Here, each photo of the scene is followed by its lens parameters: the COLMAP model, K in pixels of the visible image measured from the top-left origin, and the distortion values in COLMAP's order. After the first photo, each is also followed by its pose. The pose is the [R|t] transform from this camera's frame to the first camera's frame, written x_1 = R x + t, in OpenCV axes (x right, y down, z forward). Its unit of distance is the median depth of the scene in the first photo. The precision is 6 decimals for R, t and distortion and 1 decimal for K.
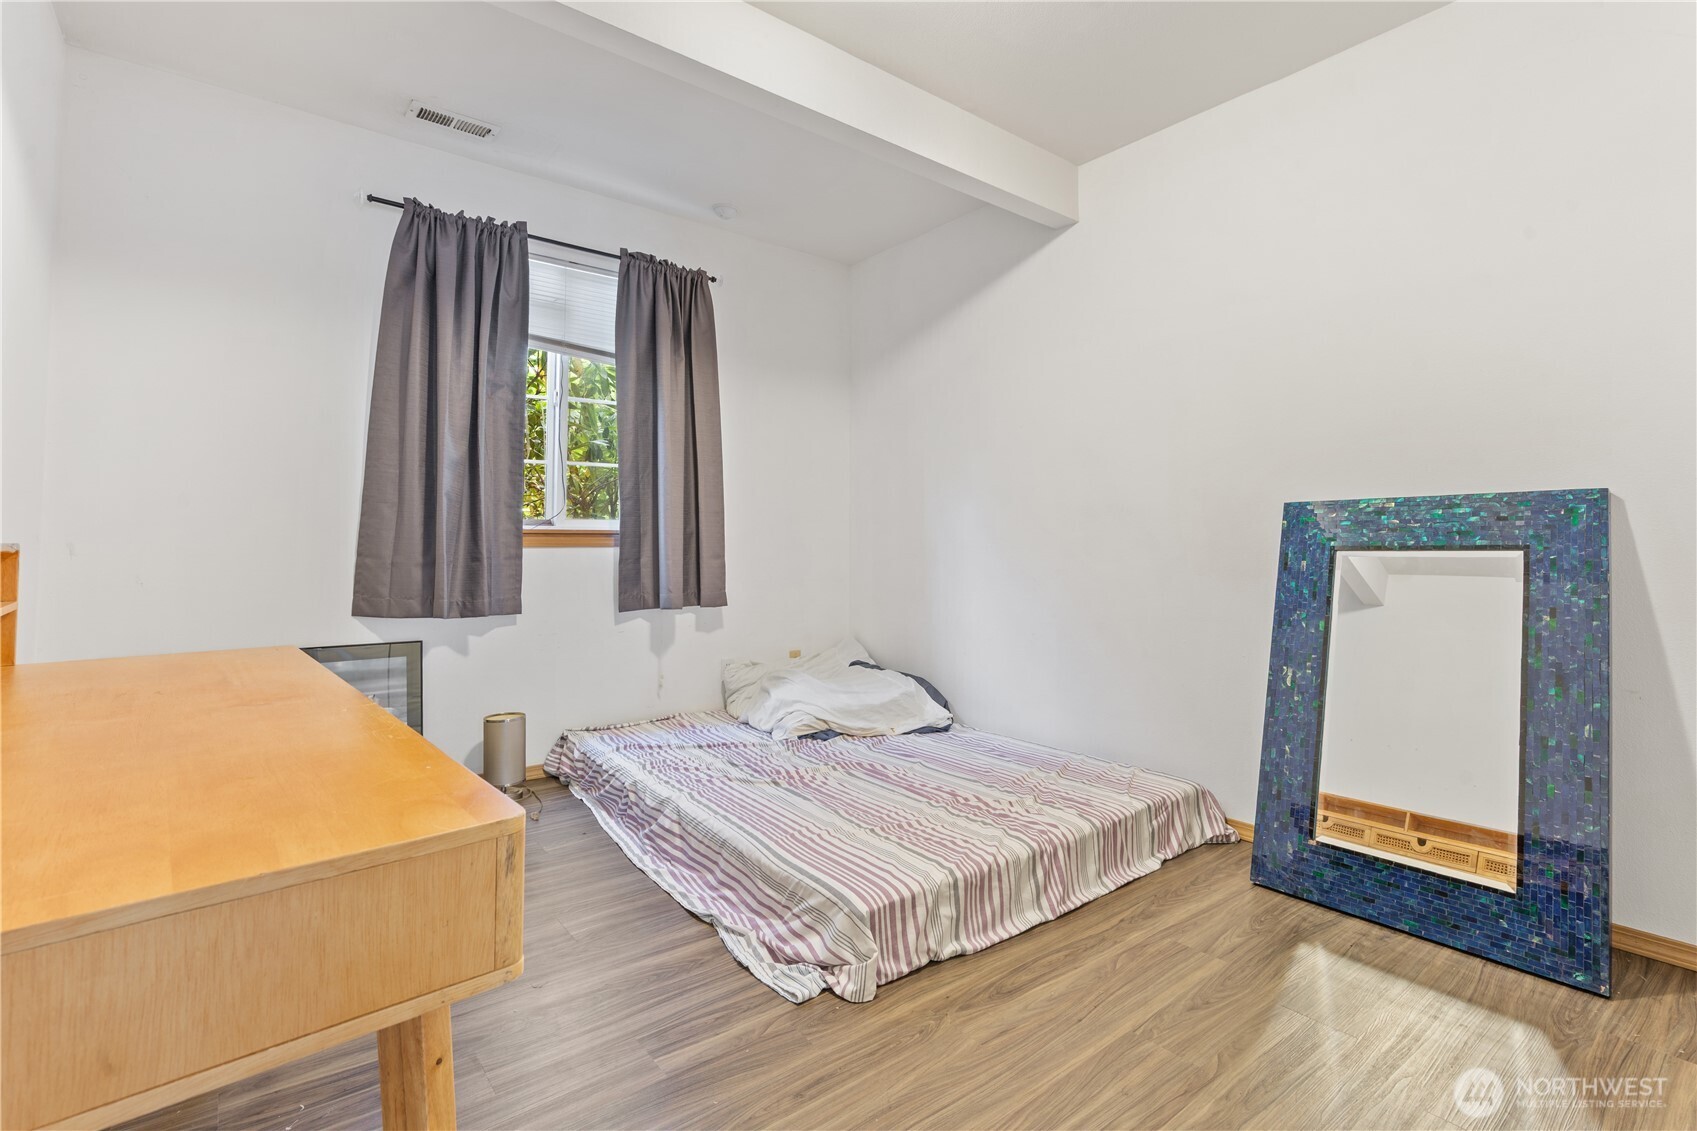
lens RADIAL K [[771.9, 0, 846.0], [0, 771.9, 550.5], [0, 0, 1]] dist [-0.001046, 0.000358]
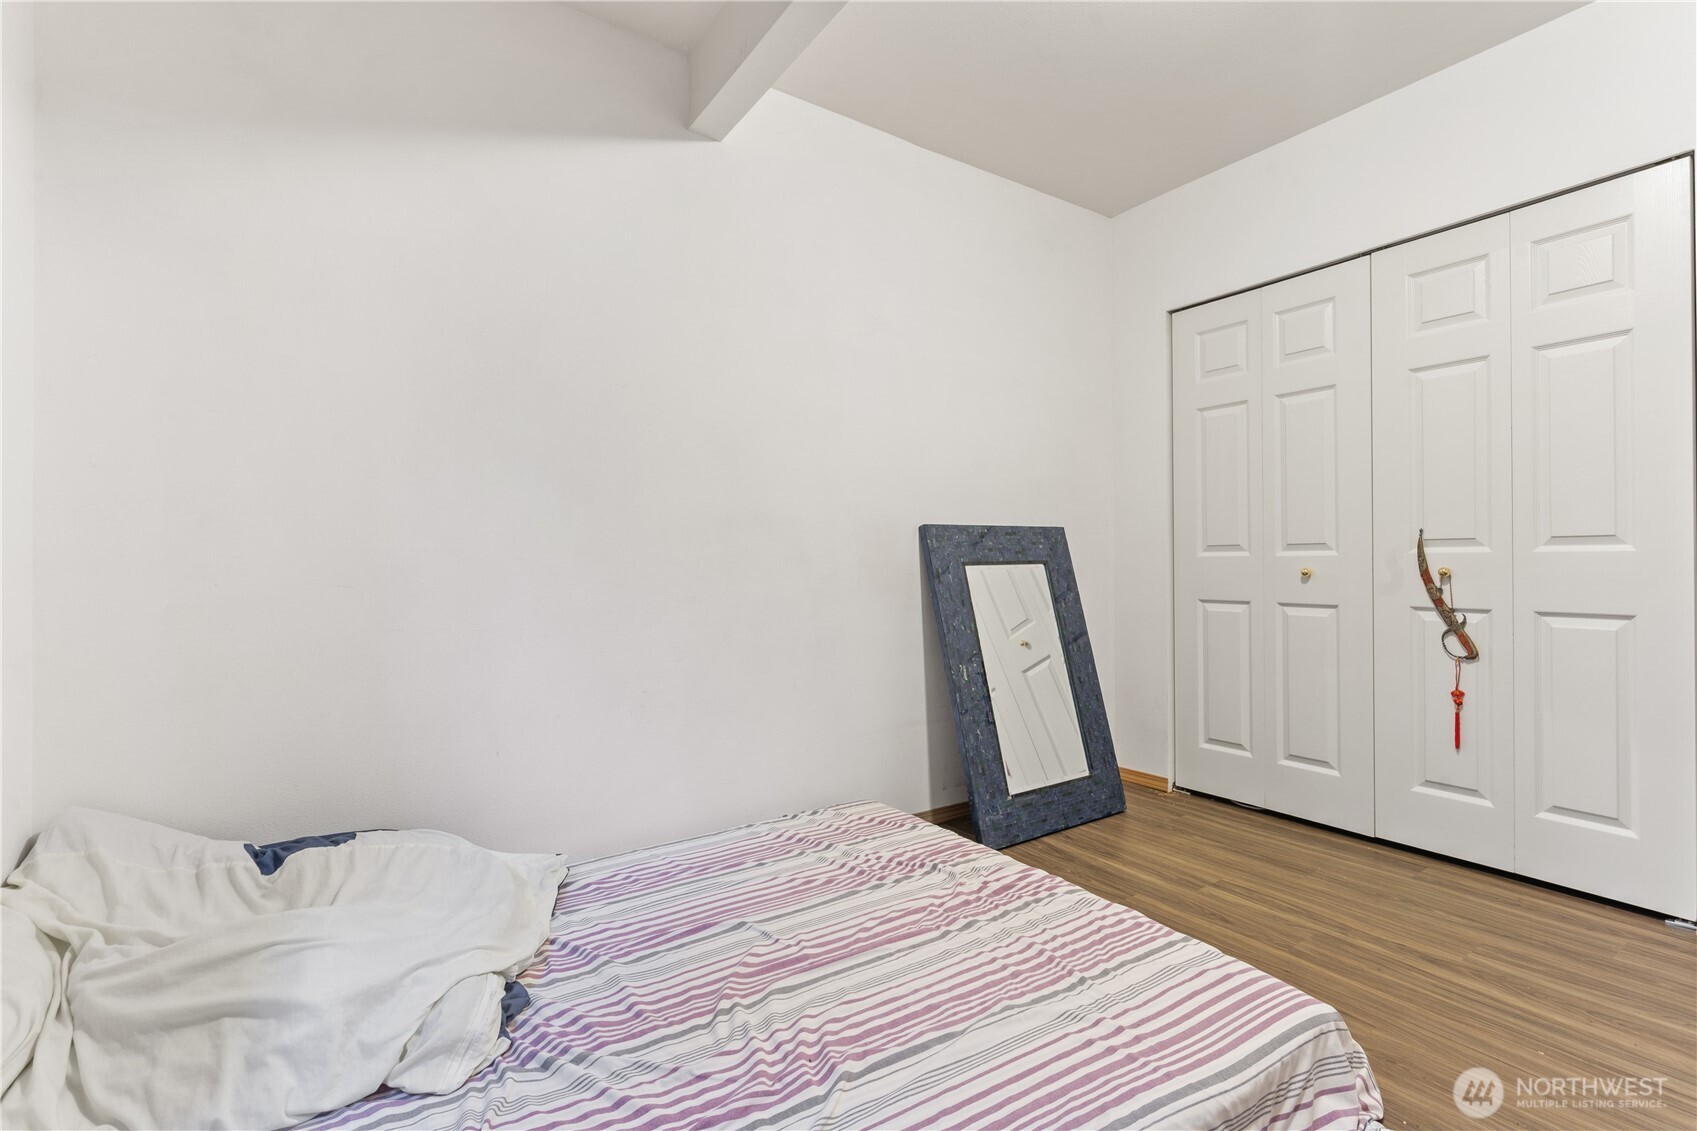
lens RADIAL K [[771.9, 0, 844.6], [0, 771.9, 569.3], [0, 0, 1]] dist [-0.001046, 0.000358]
pose [[0.077295, -0.010007, 0.996958, -0.617845], [0.012990, 0.999875, 0.009029, -0.007172], [-0.996924, 0.012252, 0.077415, 1.085445]]
